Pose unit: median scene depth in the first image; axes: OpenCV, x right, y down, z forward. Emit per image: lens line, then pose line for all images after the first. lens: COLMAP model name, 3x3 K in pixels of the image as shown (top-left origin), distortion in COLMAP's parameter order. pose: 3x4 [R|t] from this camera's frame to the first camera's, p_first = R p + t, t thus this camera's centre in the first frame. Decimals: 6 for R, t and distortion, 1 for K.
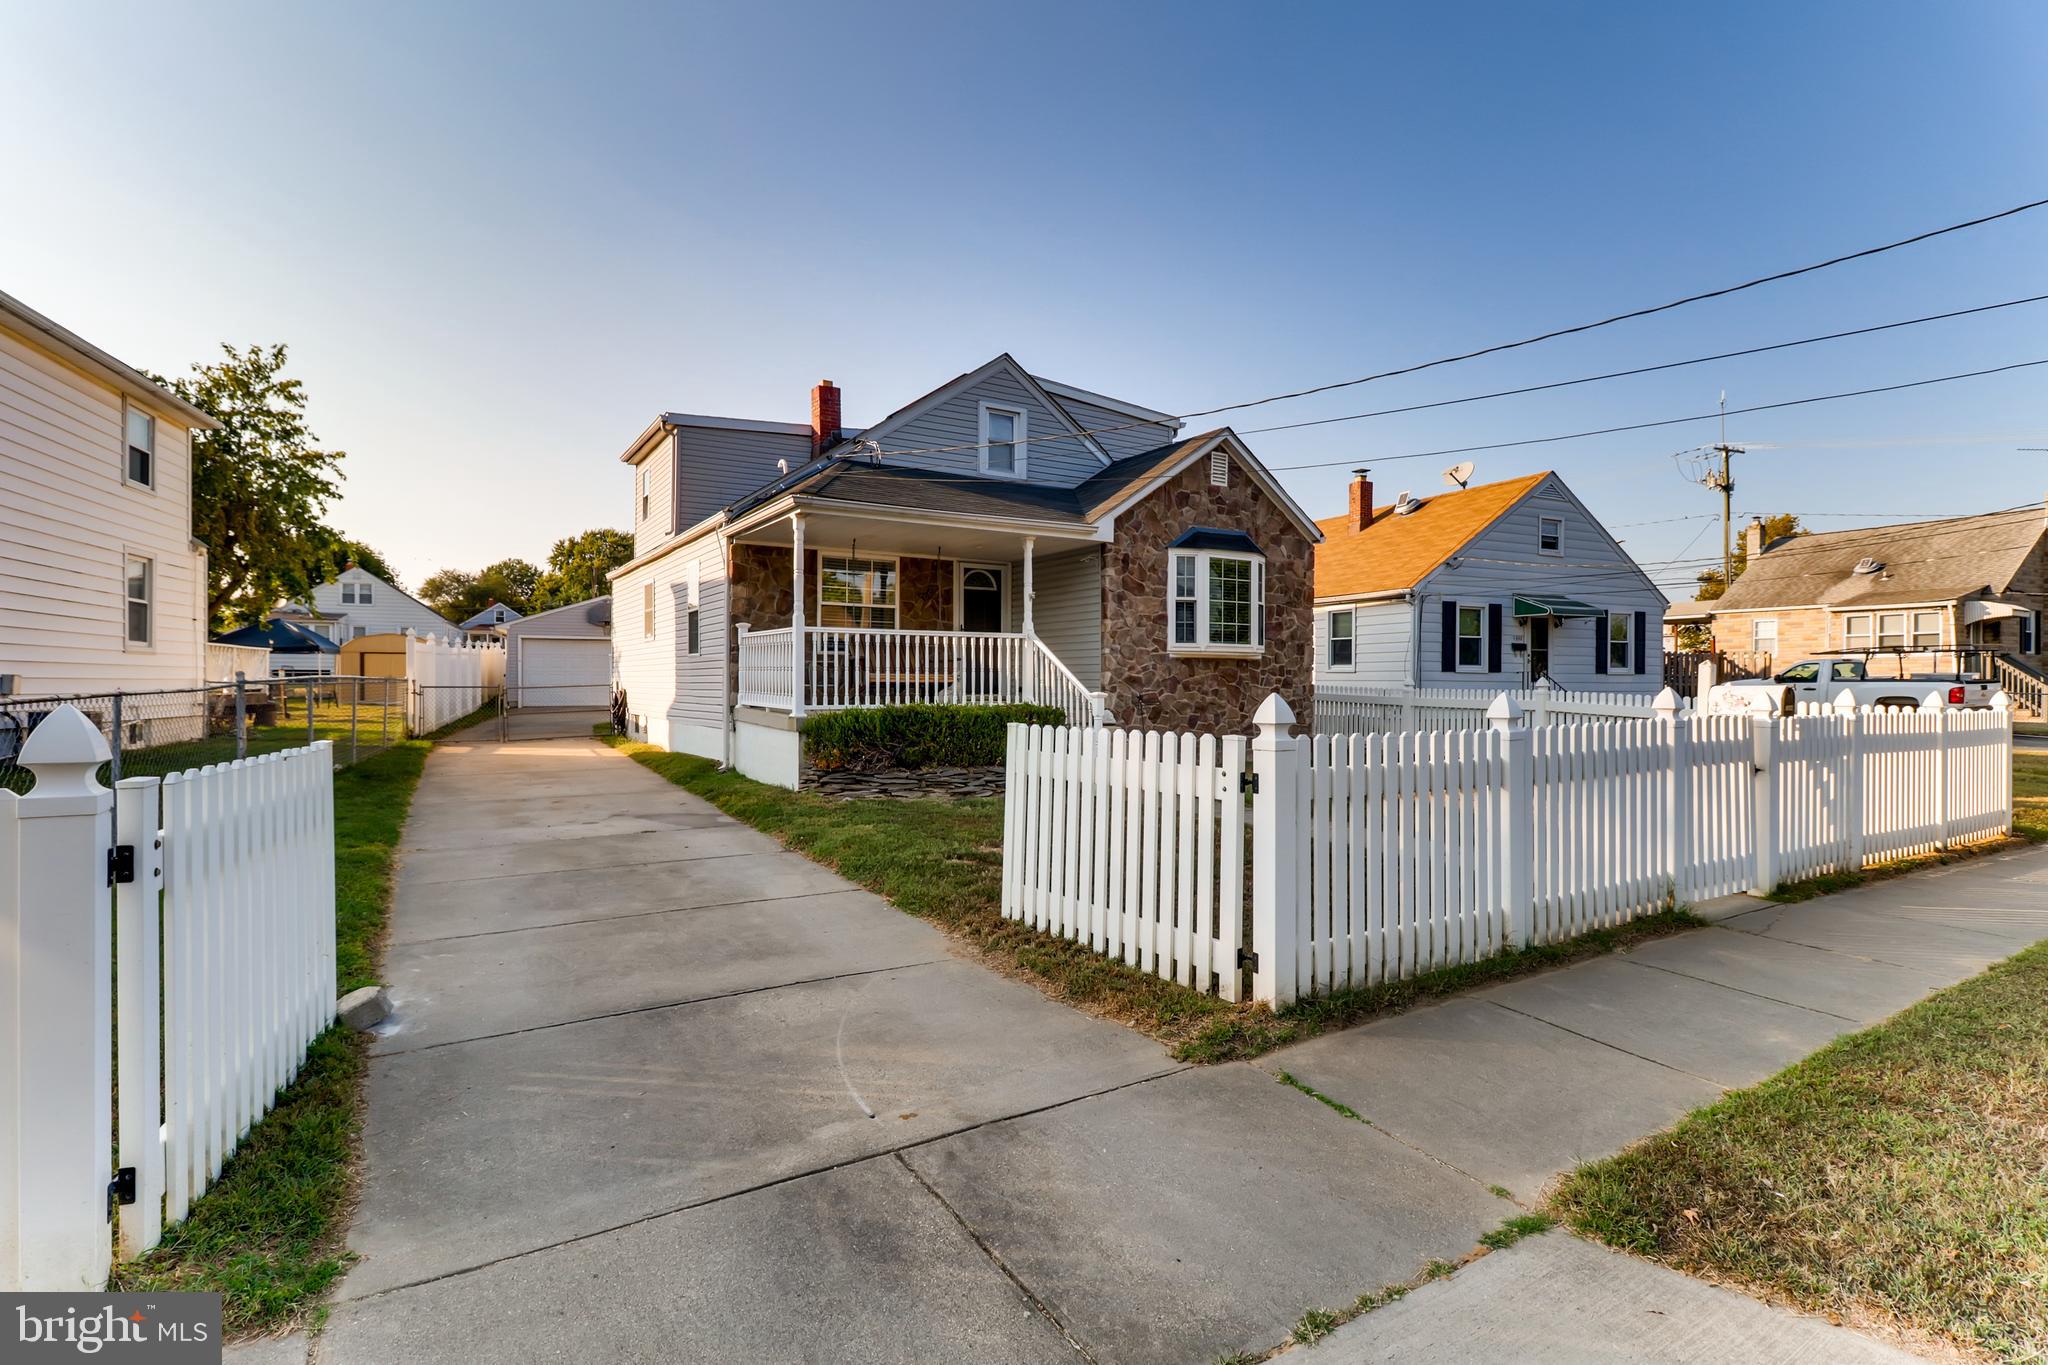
lens RADIAL K [[948.1, 0, 1023.4], [0, 948.1, 669.6], [0, 0, 1]] dist [0.020216, -0.013610]
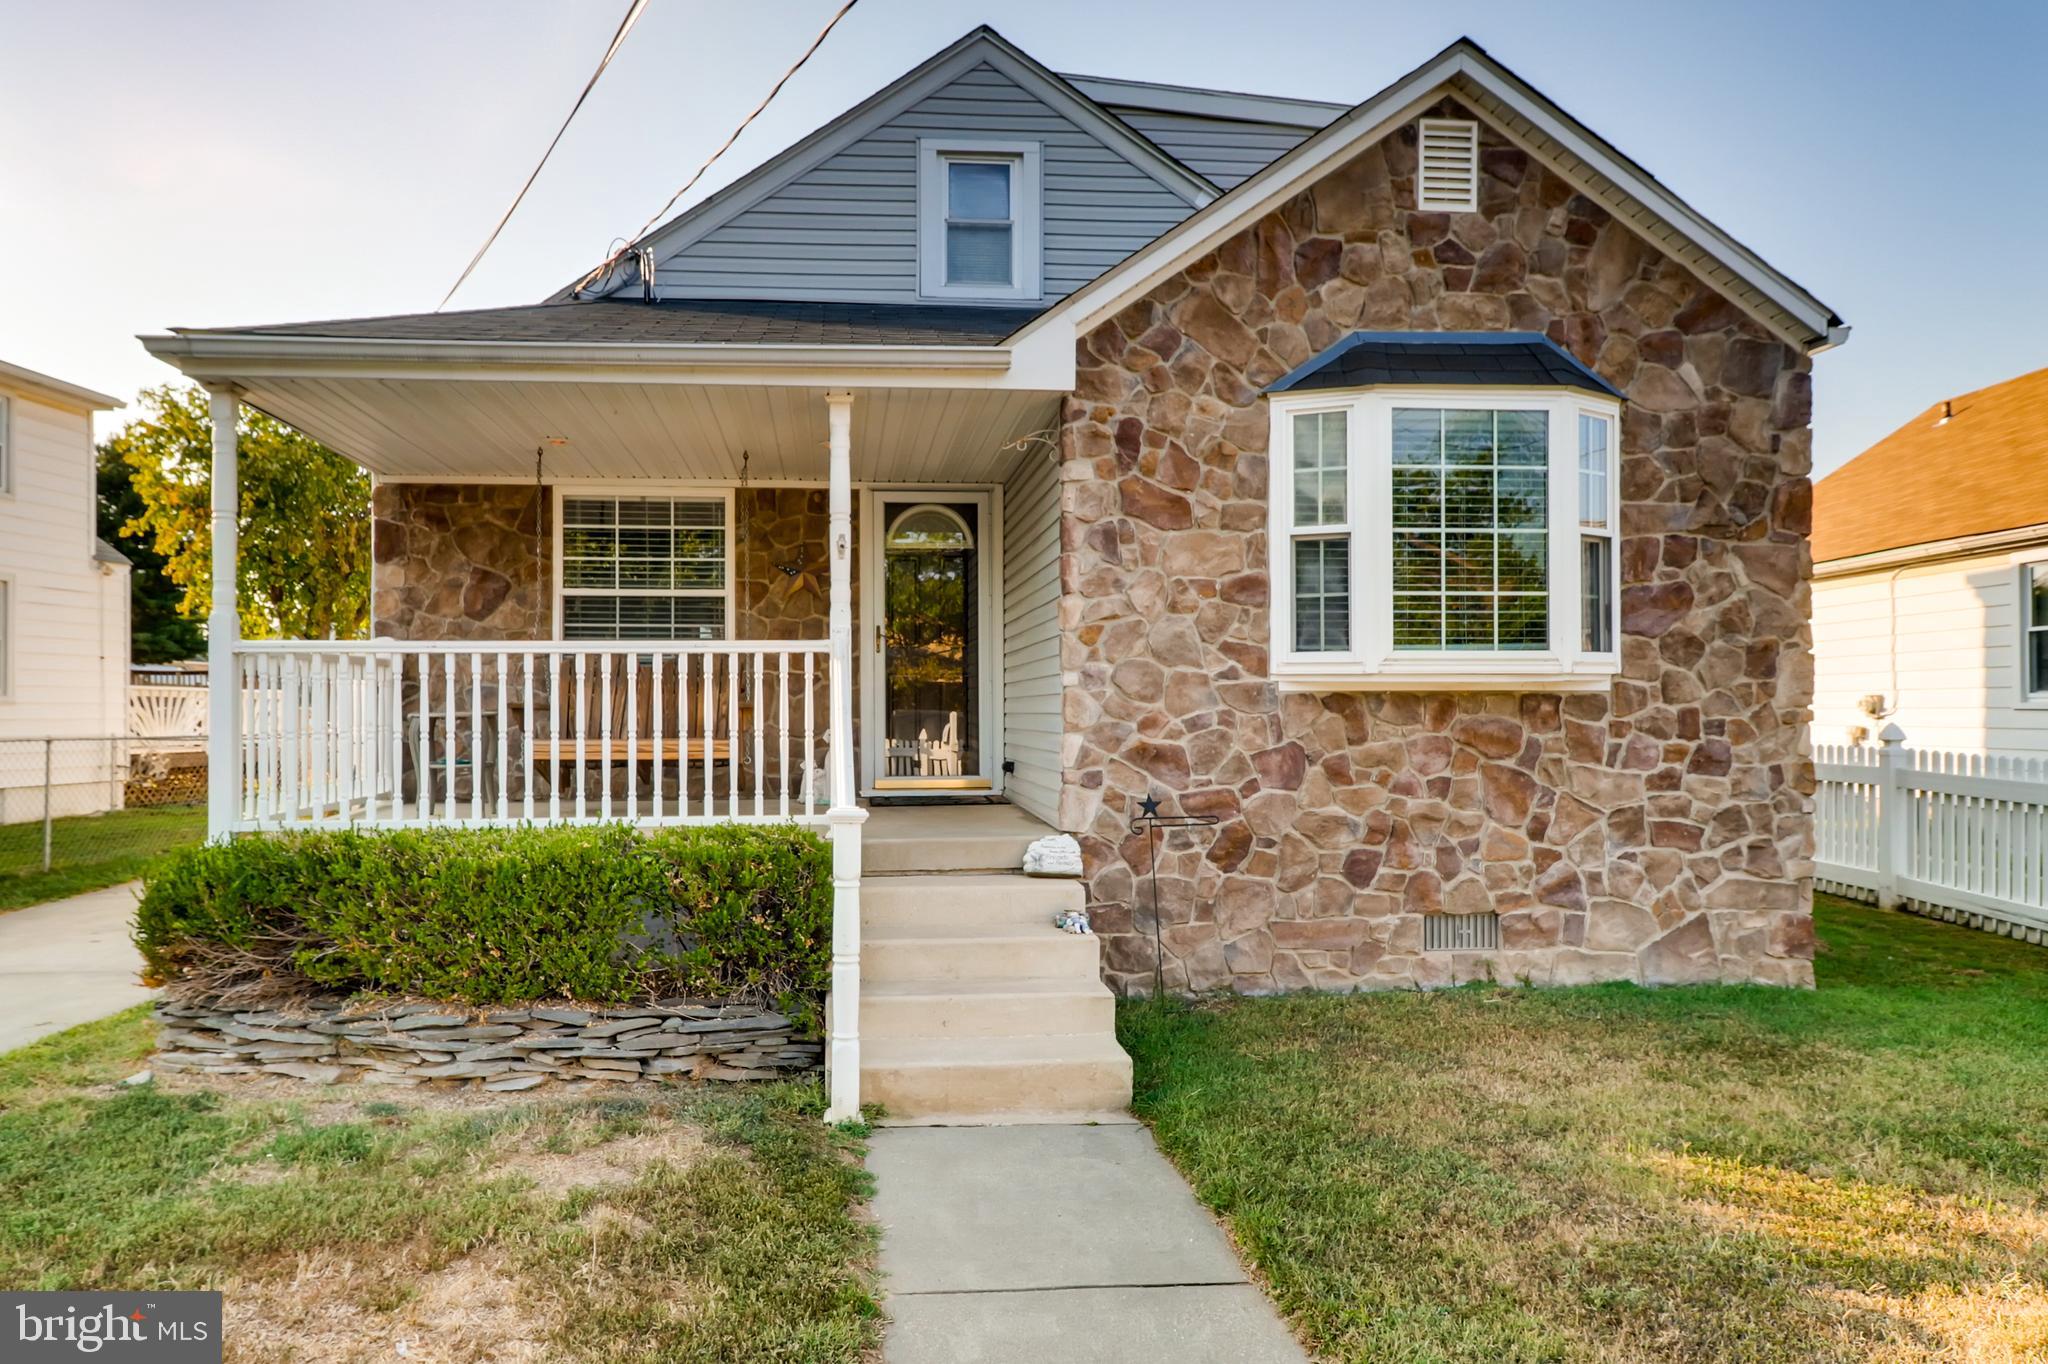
lens RADIAL K [[1239.3, 0, 952.3], [0, 1239.3, 688.6], [0, 0, 1]] dist [0.036968, -0.036966]
pose [[0.892440, -0.015049, -0.450915, 0.250415], [0.011570, 0.999878, -0.010471, -0.010343], [0.451018, 0.004128, 0.892505, 0.496285]]
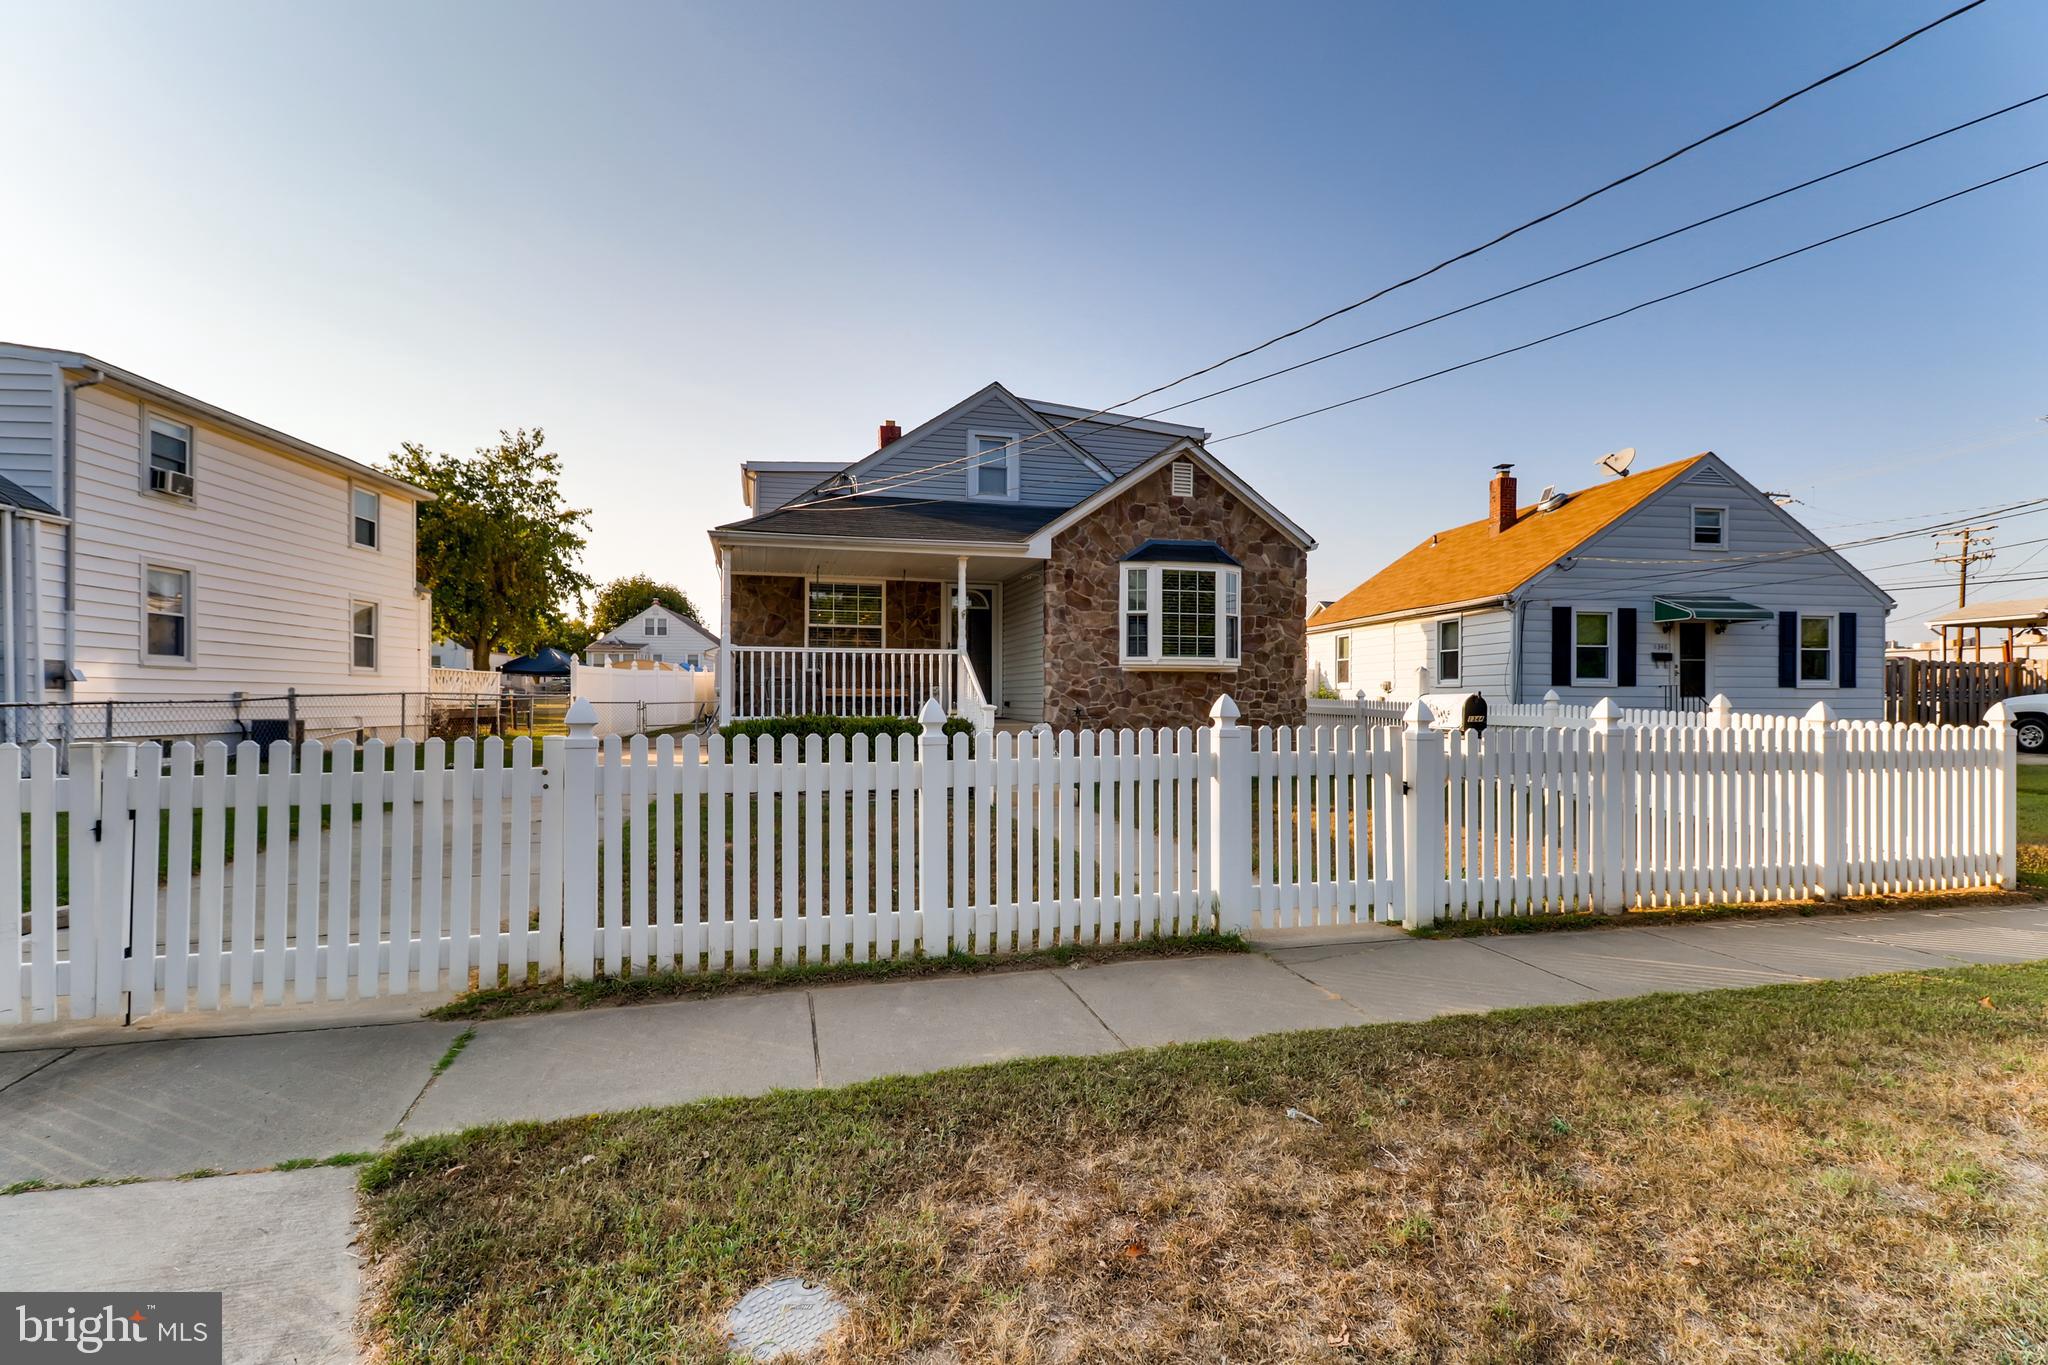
lens RADIAL K [[933.0, 0, 1031.4], [0, 933.0, 672.0], [0, 0, 1]] dist [0.021495, -0.015479]
pose [[0.960967, -0.009571, -0.276496, 0.323268], [0.004337, 0.999800, -0.019536, 0.006468], [0.276628, 0.017574, 0.960816, 0.029792]]
